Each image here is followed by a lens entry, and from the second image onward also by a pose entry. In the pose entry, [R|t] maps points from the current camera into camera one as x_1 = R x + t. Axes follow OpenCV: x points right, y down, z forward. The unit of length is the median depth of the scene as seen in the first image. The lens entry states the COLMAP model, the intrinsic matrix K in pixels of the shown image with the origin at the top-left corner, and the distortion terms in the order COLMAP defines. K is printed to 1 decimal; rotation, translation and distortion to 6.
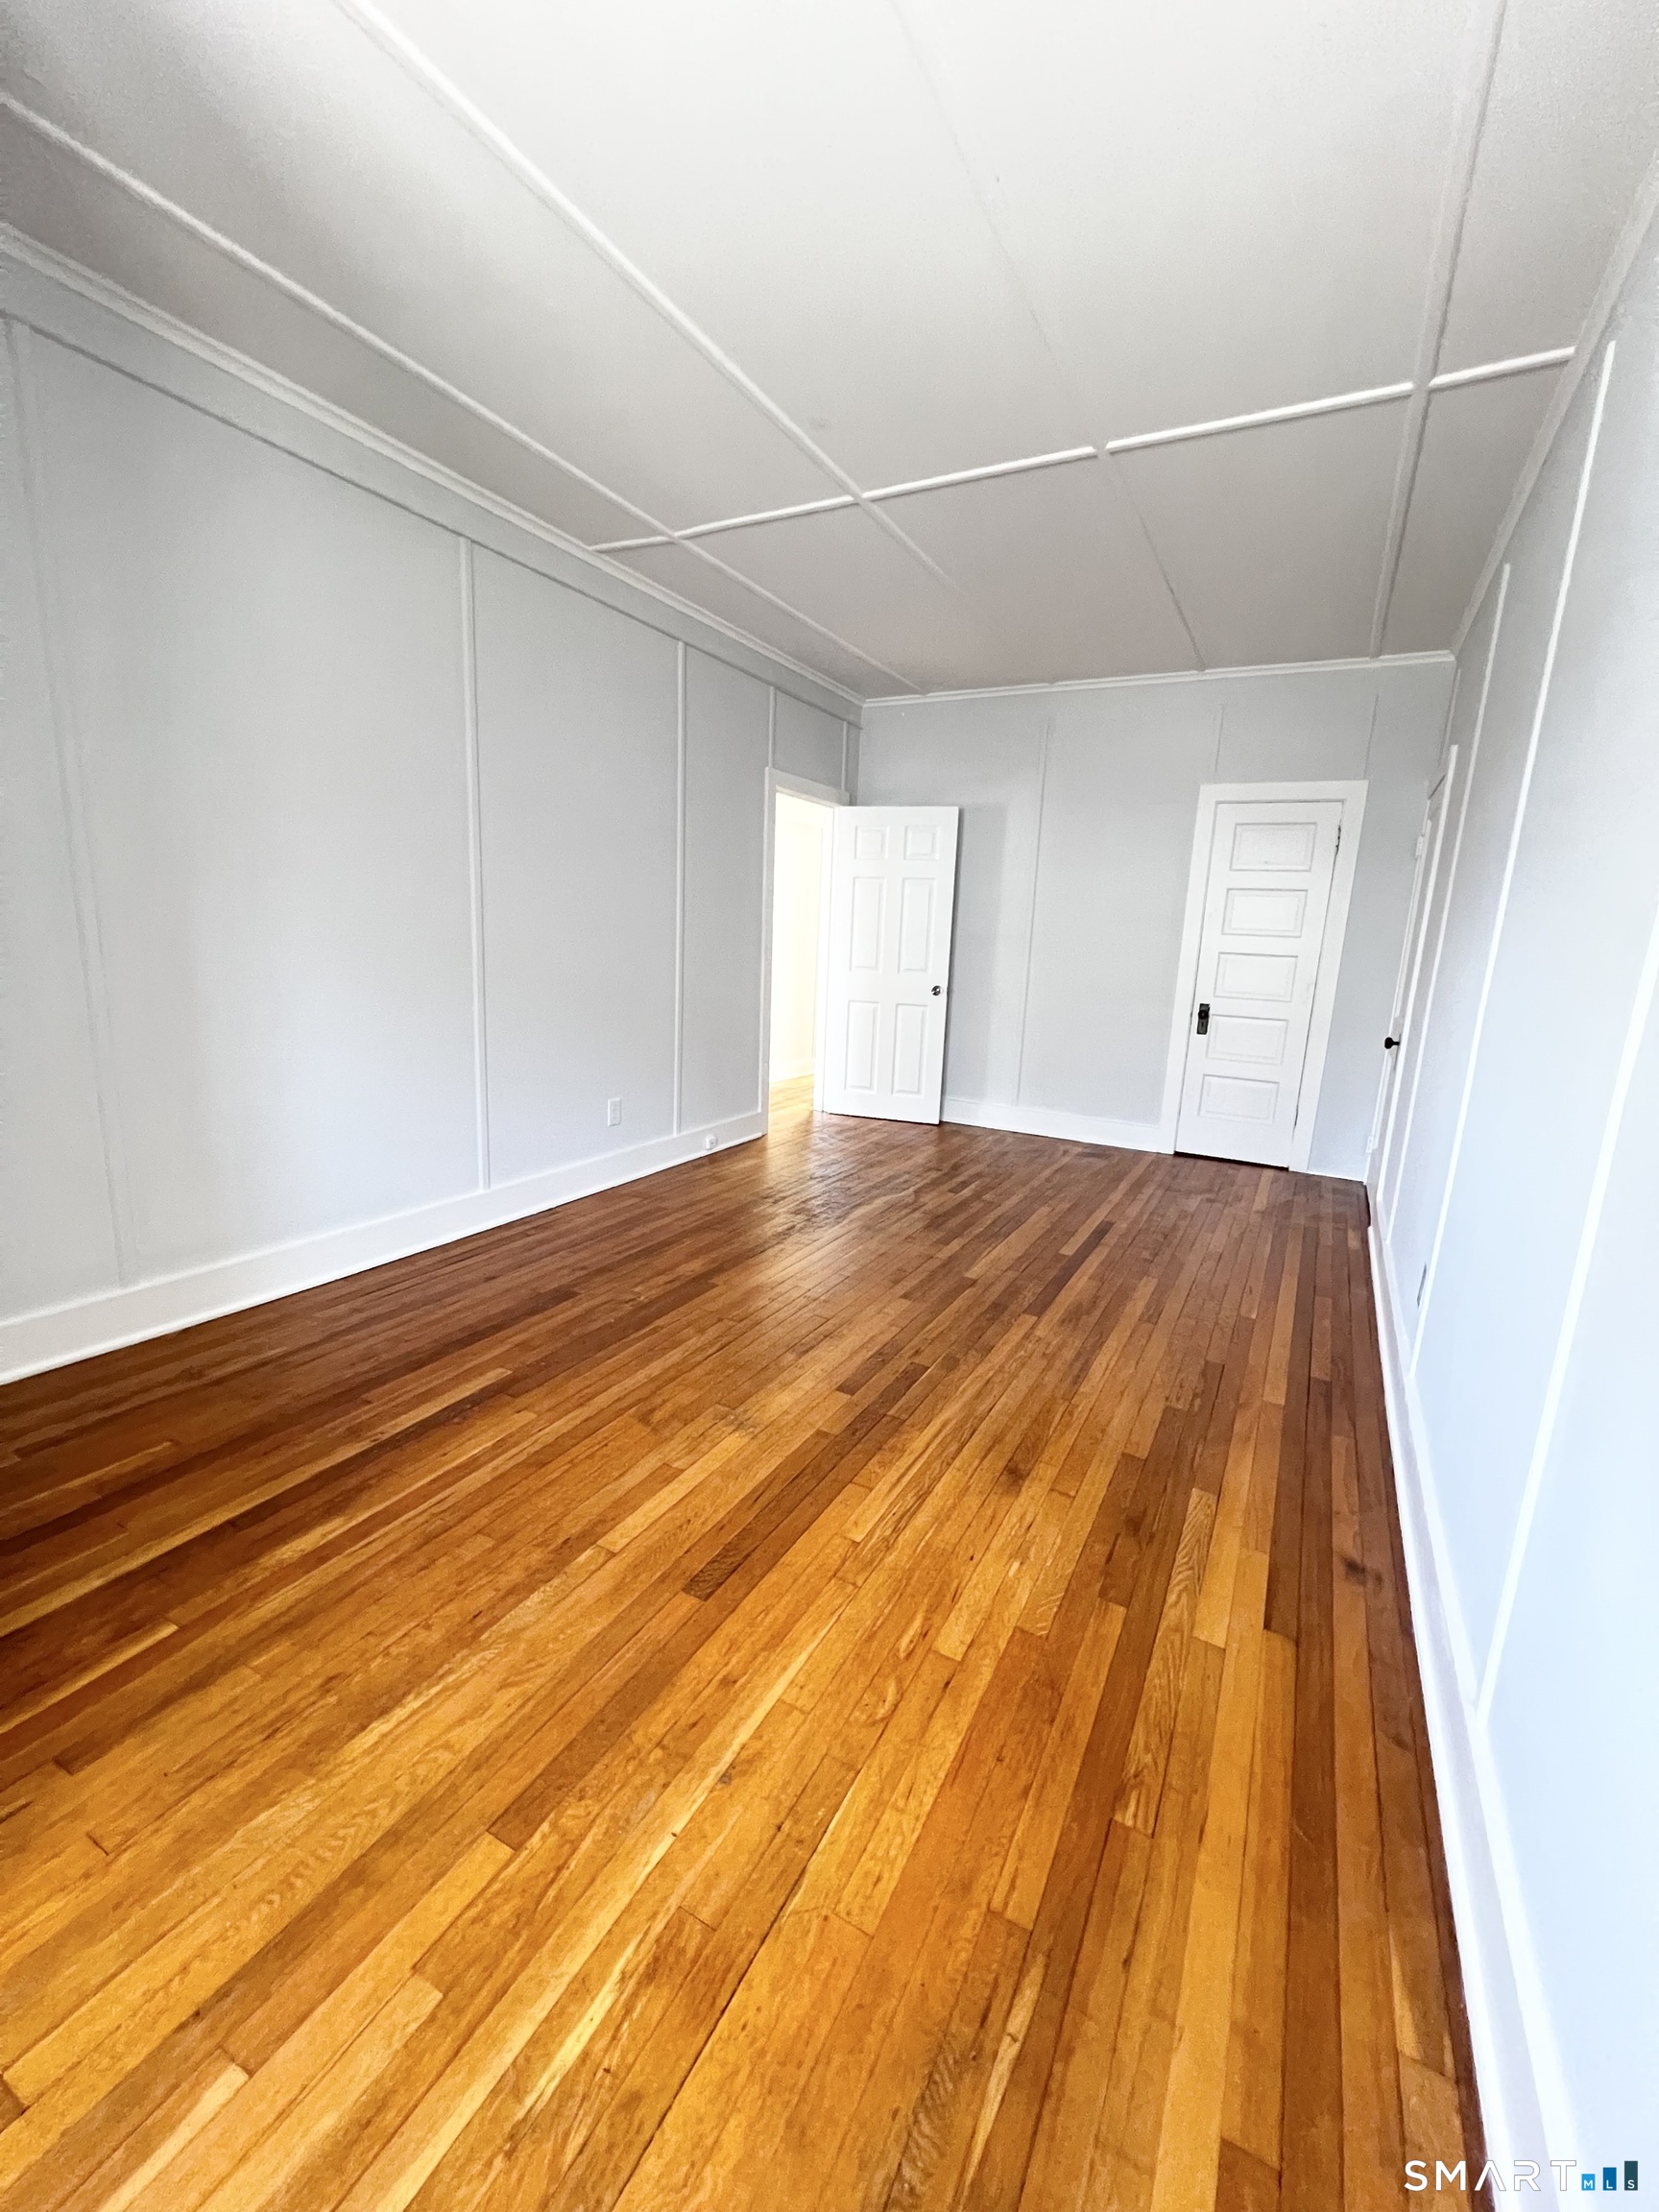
lens RADIAL K [[886.6, 0, 826.3], [0, 886.6, 1096.3], [0, 0, 1]] dist [-0.004449, 0.000123]
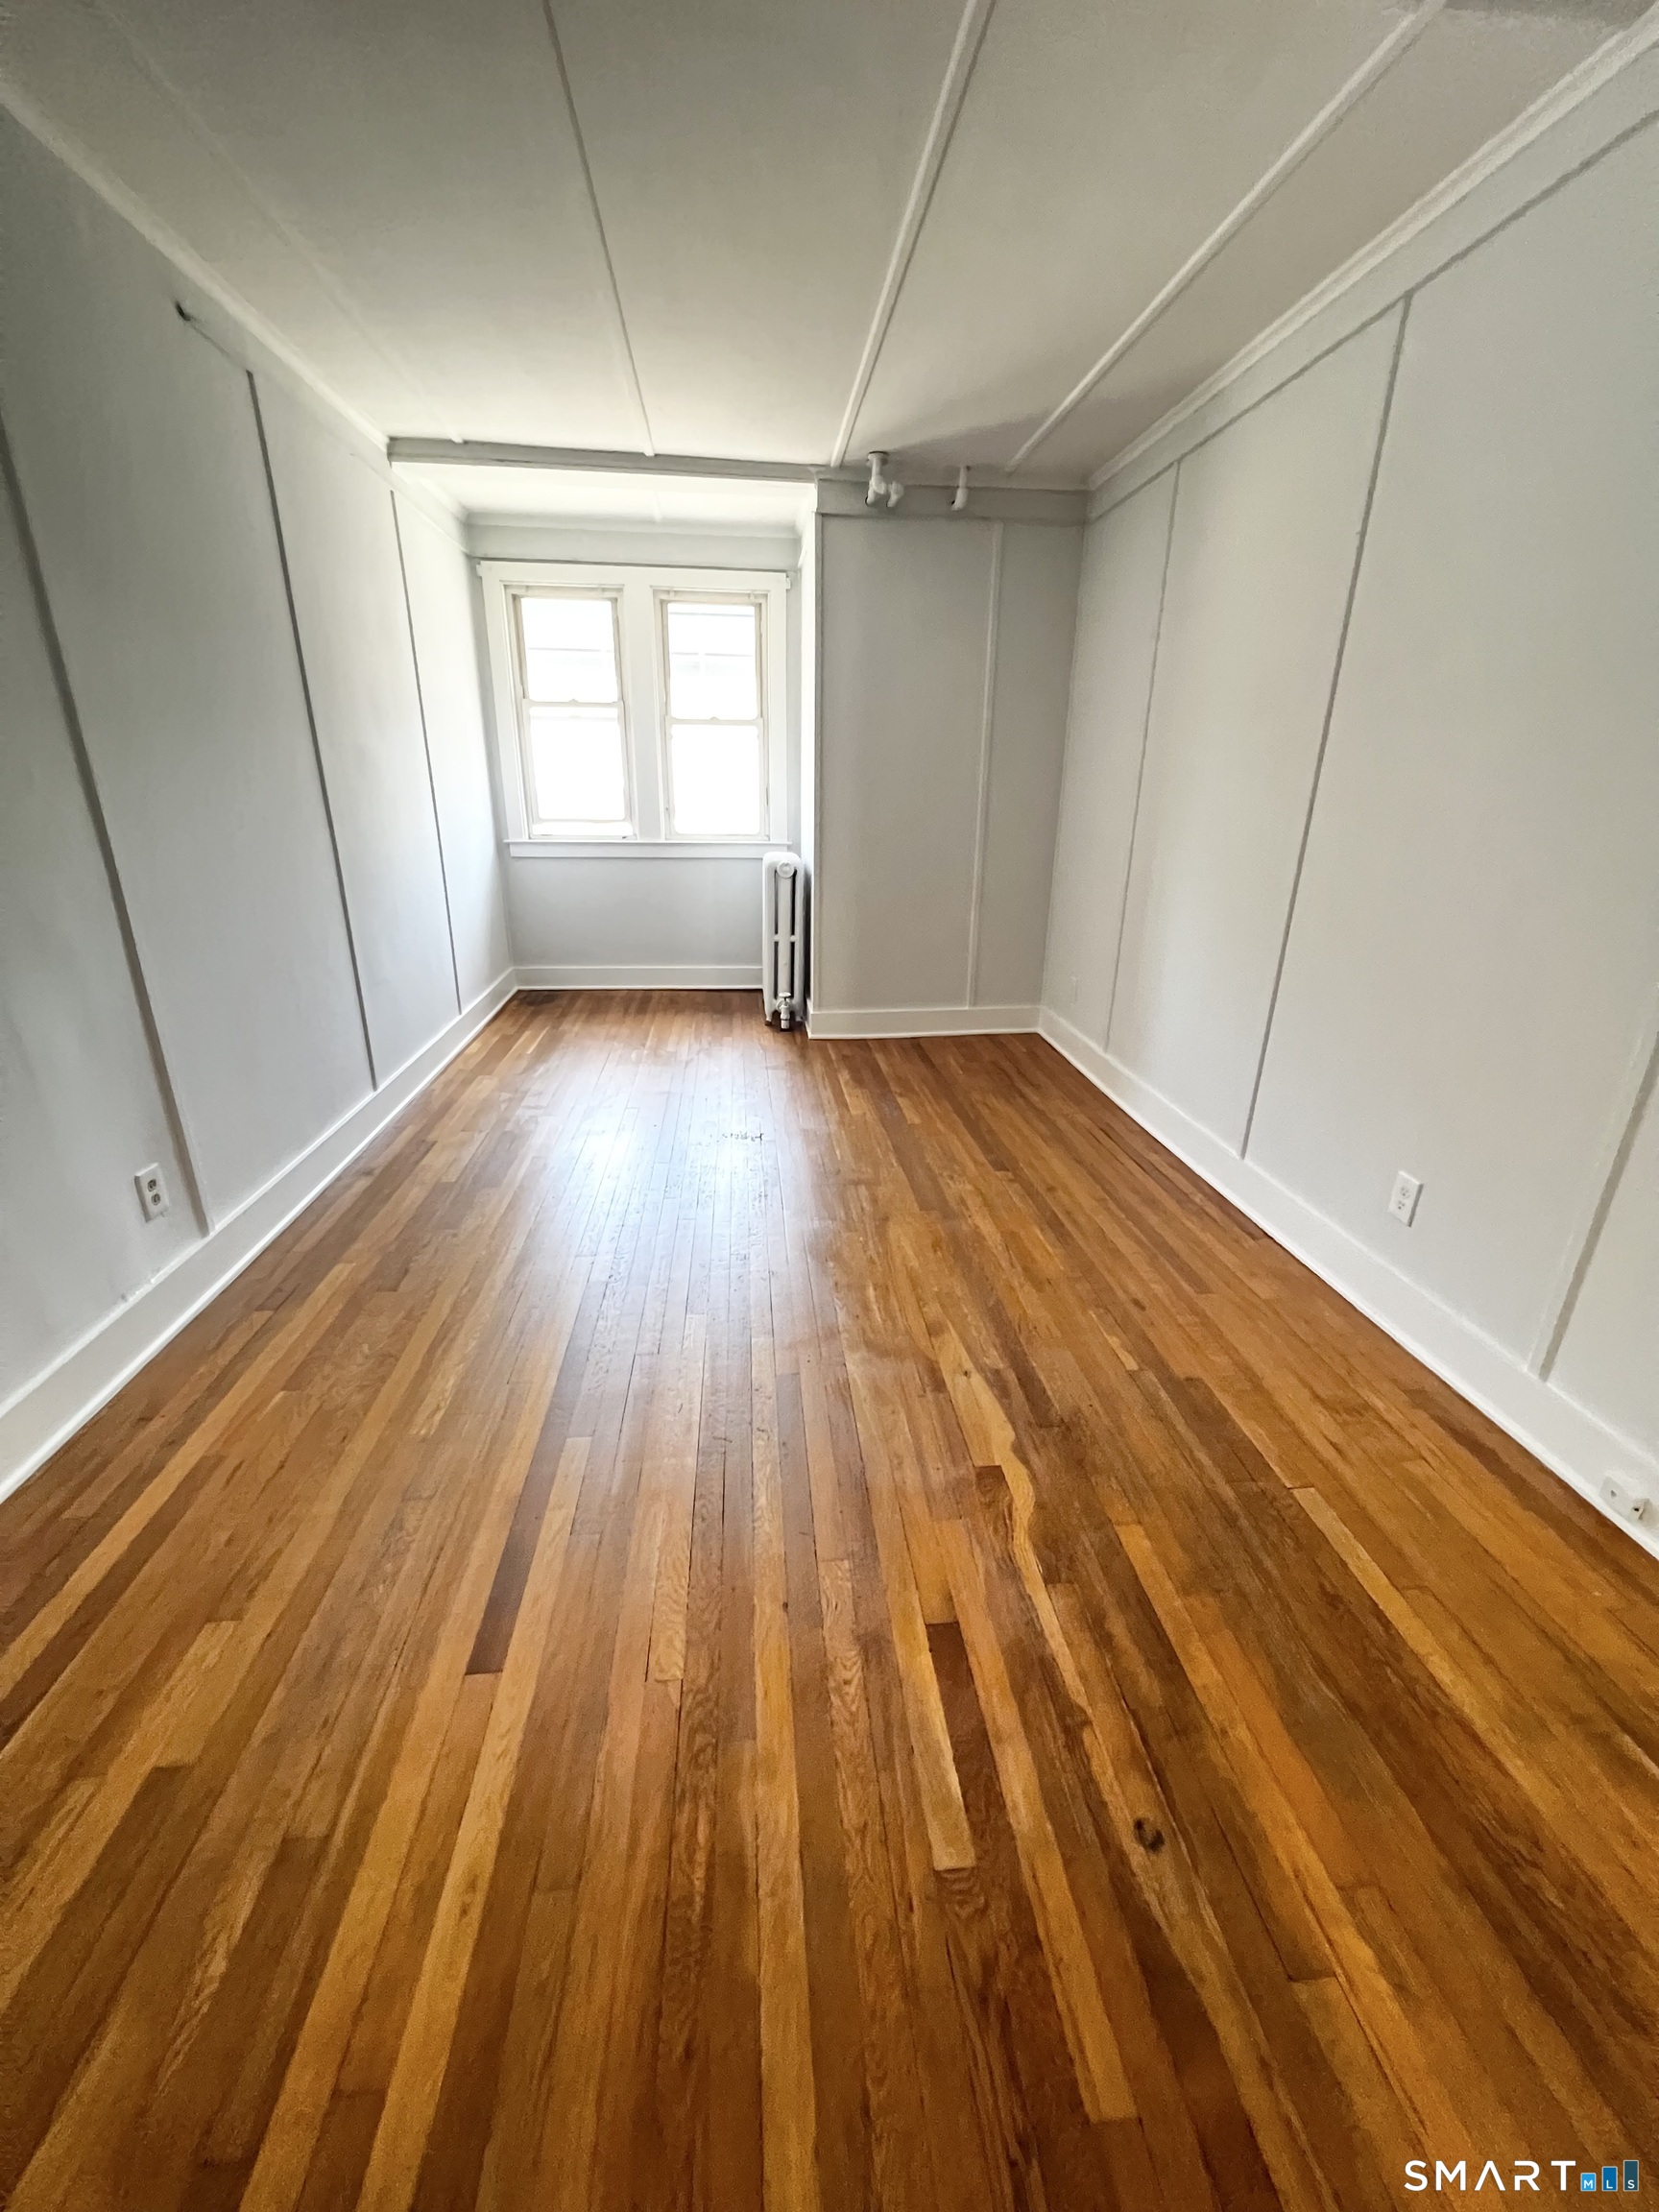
lens RADIAL K [[886.6, 0, 823.3], [0, 886.6, 1113.0], [0, 0, 1]] dist [-0.004449, 0.000123]
pose [[-0.822041, 0.142594, -0.551286, 0.524416], [-0.158139, 0.872887, 0.461585, -0.332994], [0.547030, 0.466621, -0.694999, 1.722914]]
